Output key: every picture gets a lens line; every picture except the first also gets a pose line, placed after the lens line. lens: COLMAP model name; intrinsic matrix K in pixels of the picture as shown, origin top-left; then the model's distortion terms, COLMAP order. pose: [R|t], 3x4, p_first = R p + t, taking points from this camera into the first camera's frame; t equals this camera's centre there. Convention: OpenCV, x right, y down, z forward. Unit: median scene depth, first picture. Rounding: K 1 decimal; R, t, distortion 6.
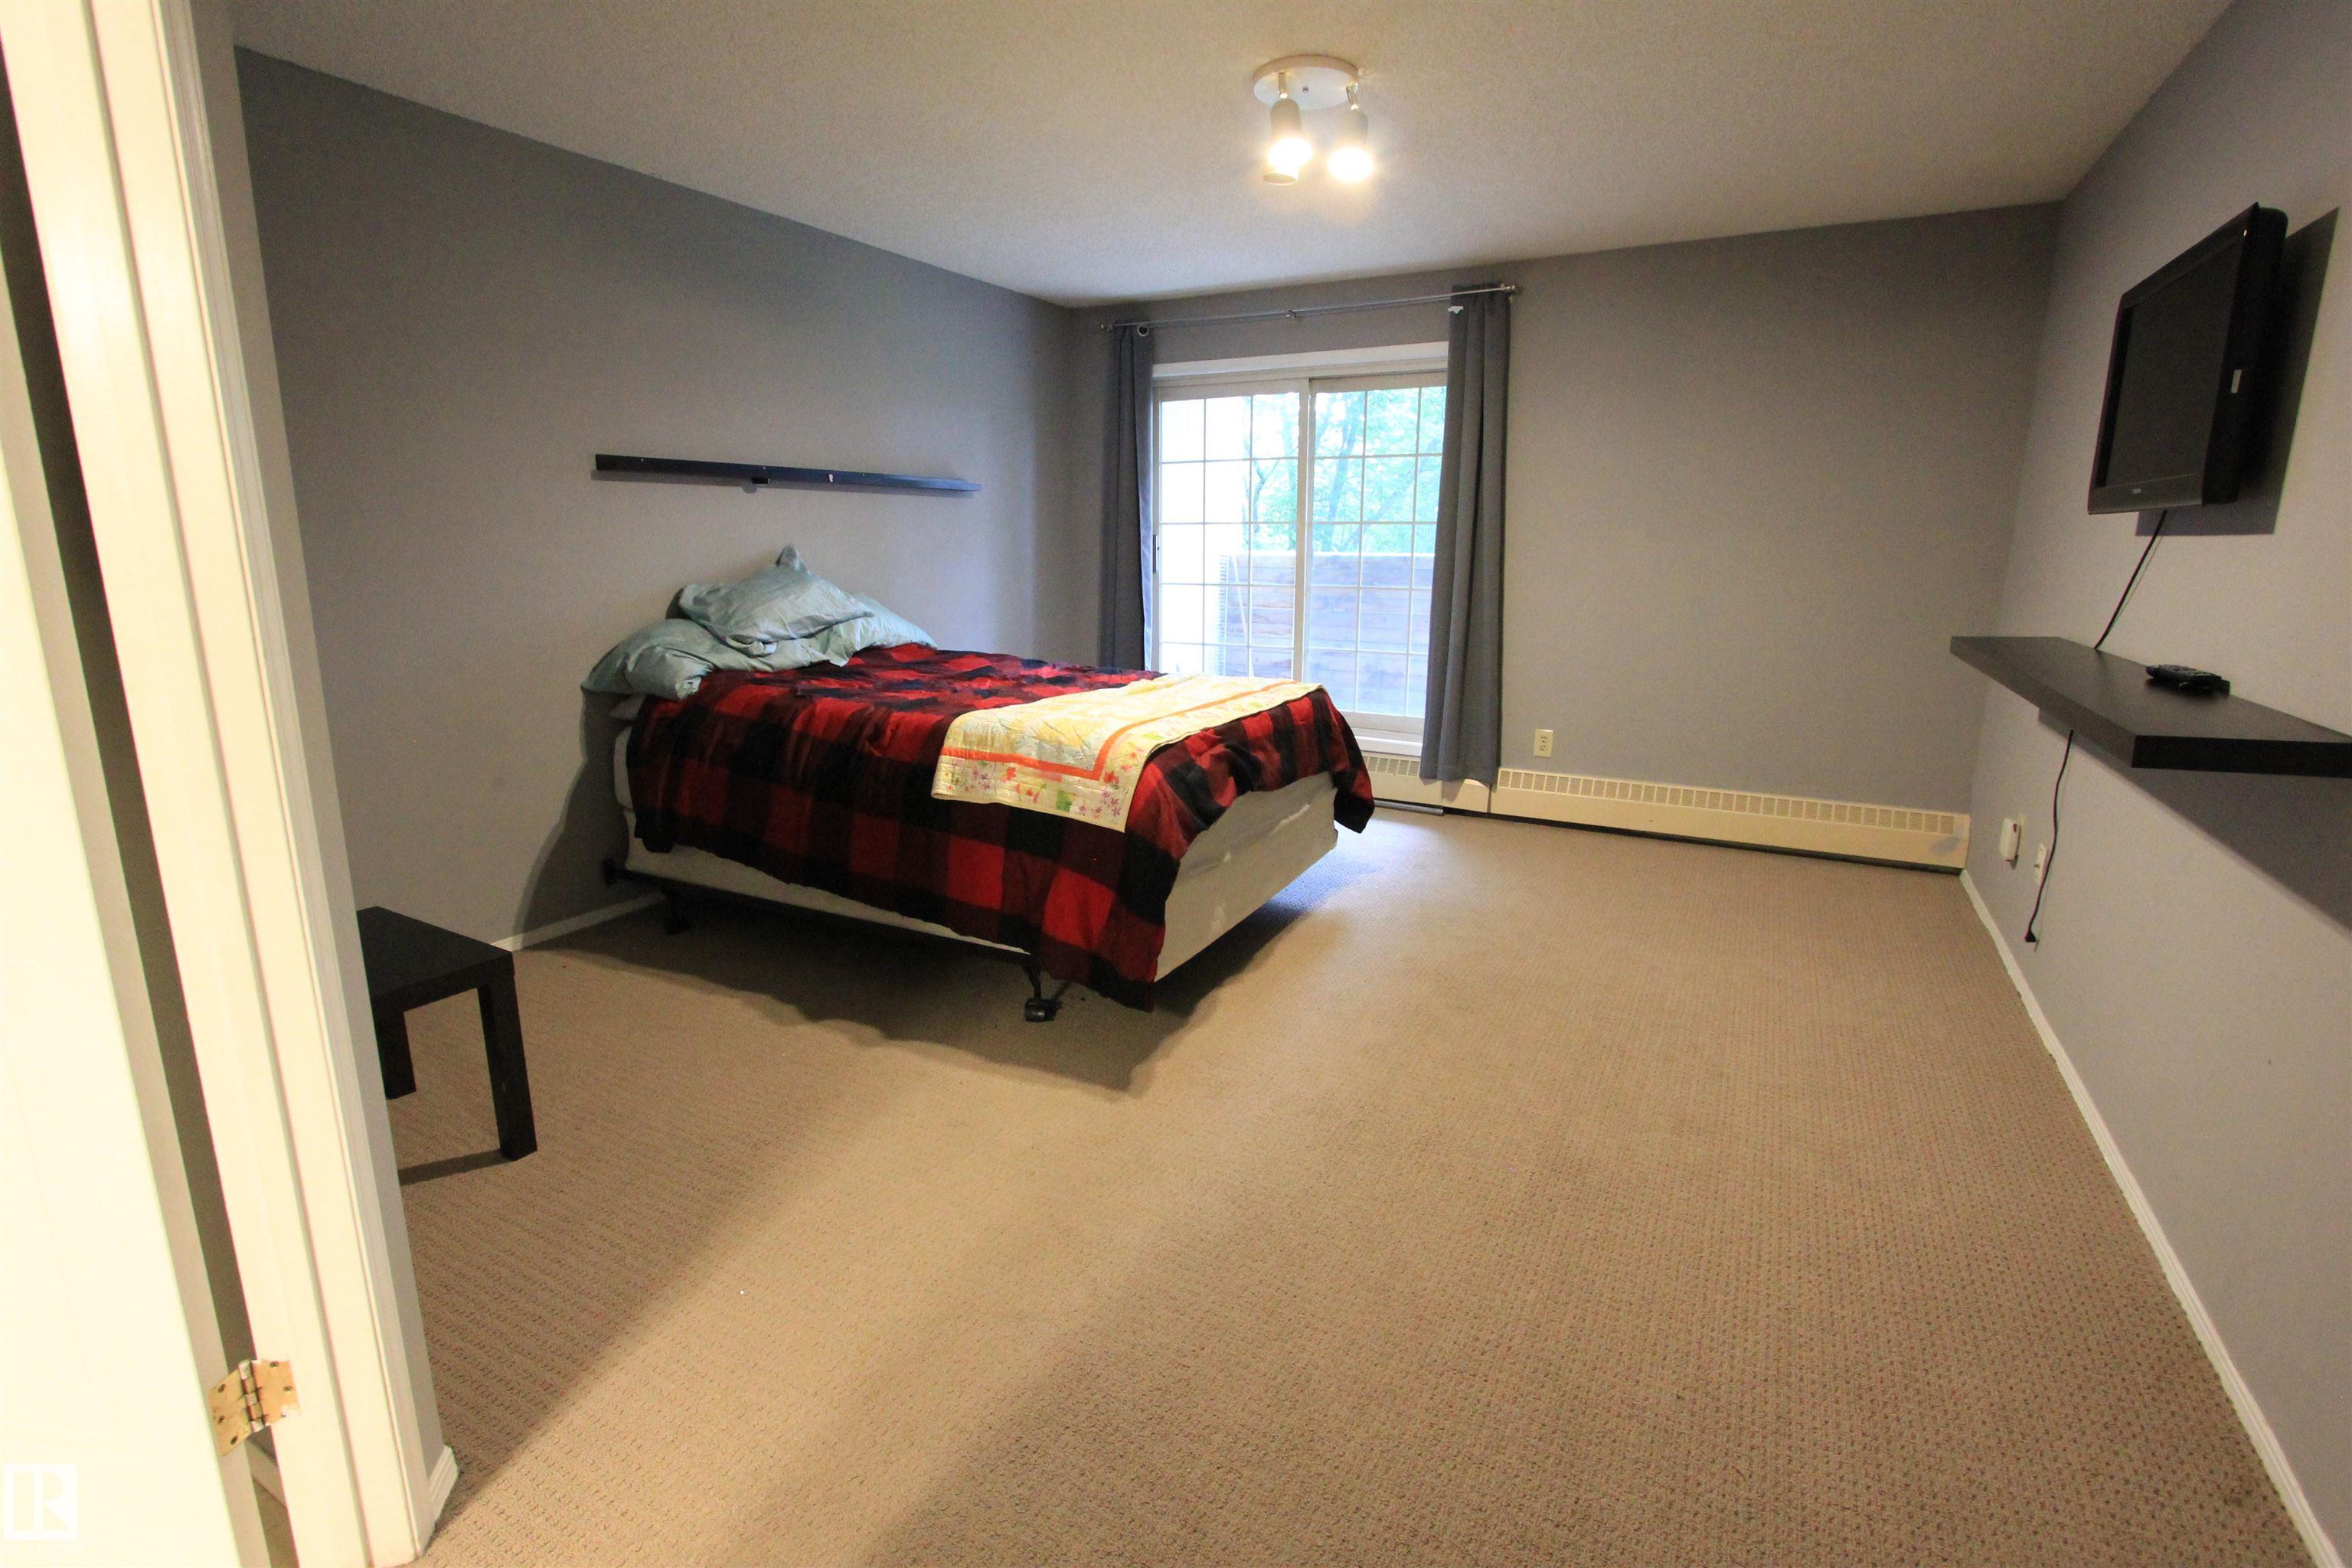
lens RADIAL K [[1082.8, 0, 1173.8], [0, 1082.8, 771.0], [0, 0, 1]] dist [-0.019504, 0.002673]
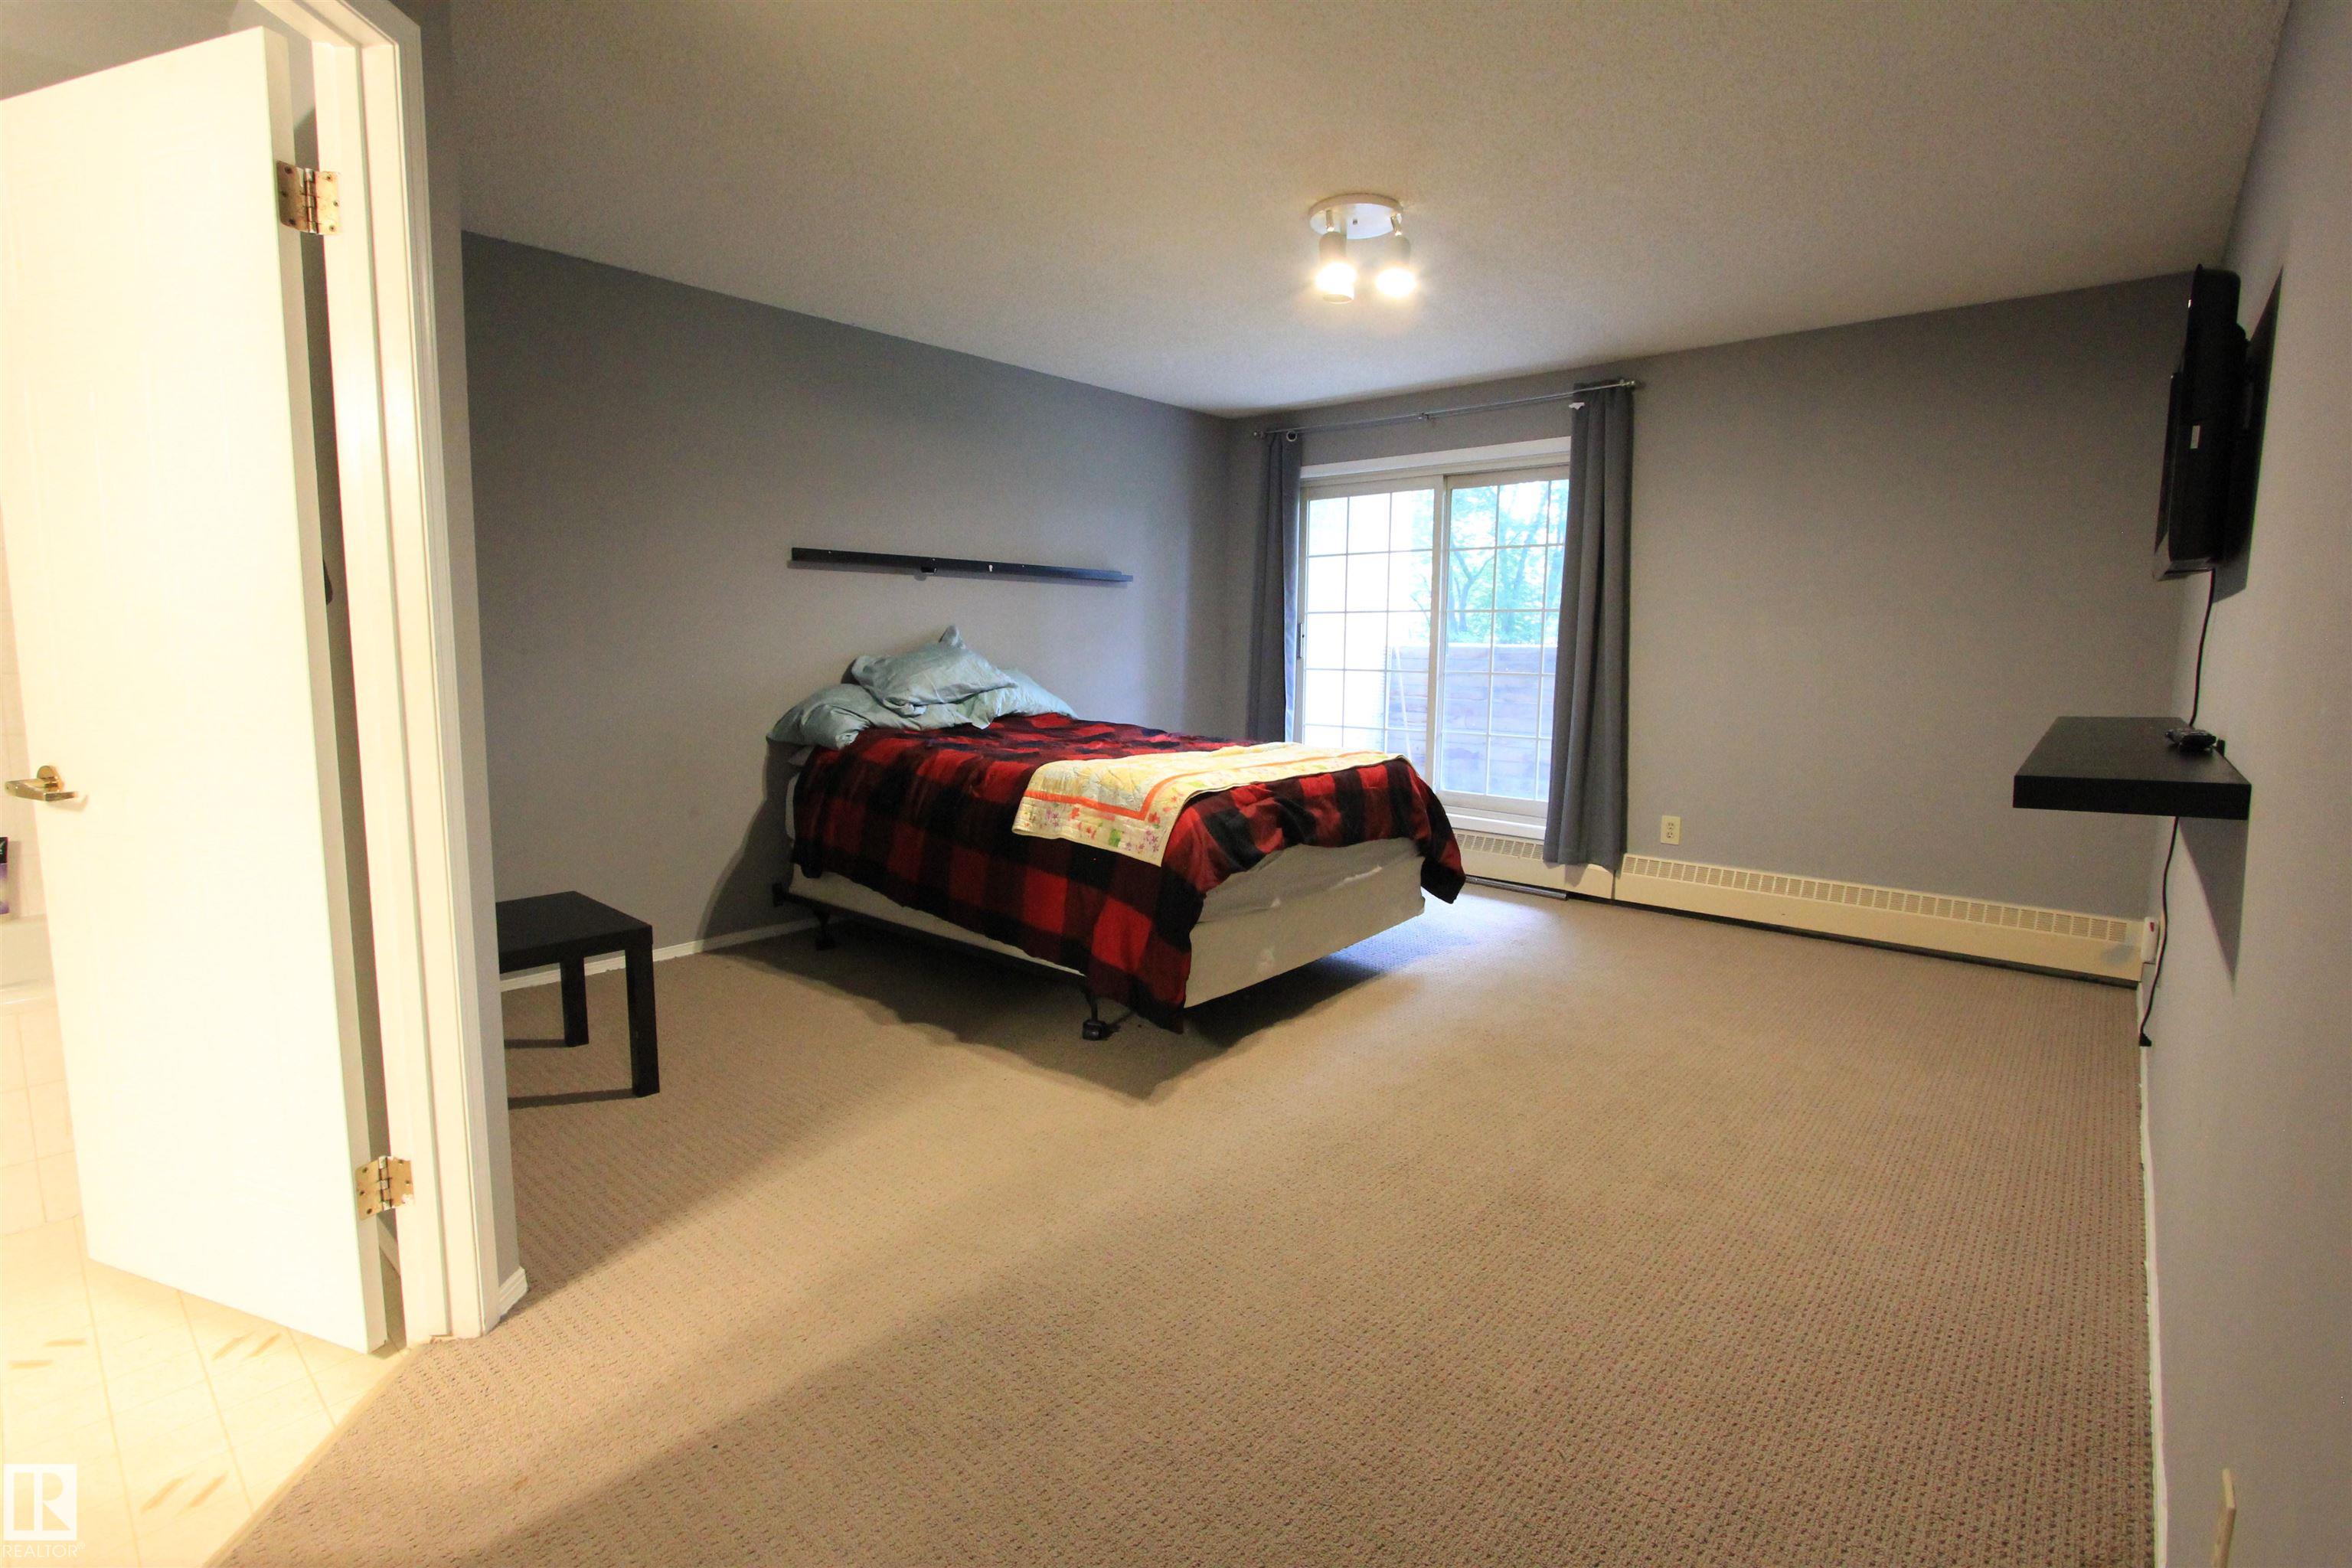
lens RADIAL K [[1082.8, 0, 1173.8], [0, 1082.8, 771.0], [0, 0, 1]] dist [-0.019504, 0.002673]
pose [[0.976091, 0.031859, -0.215015, 0.152578], [-0.051853, 0.994770, -0.087998, 0.041693], [0.211087, 0.097044, 0.972638, -0.071884]]
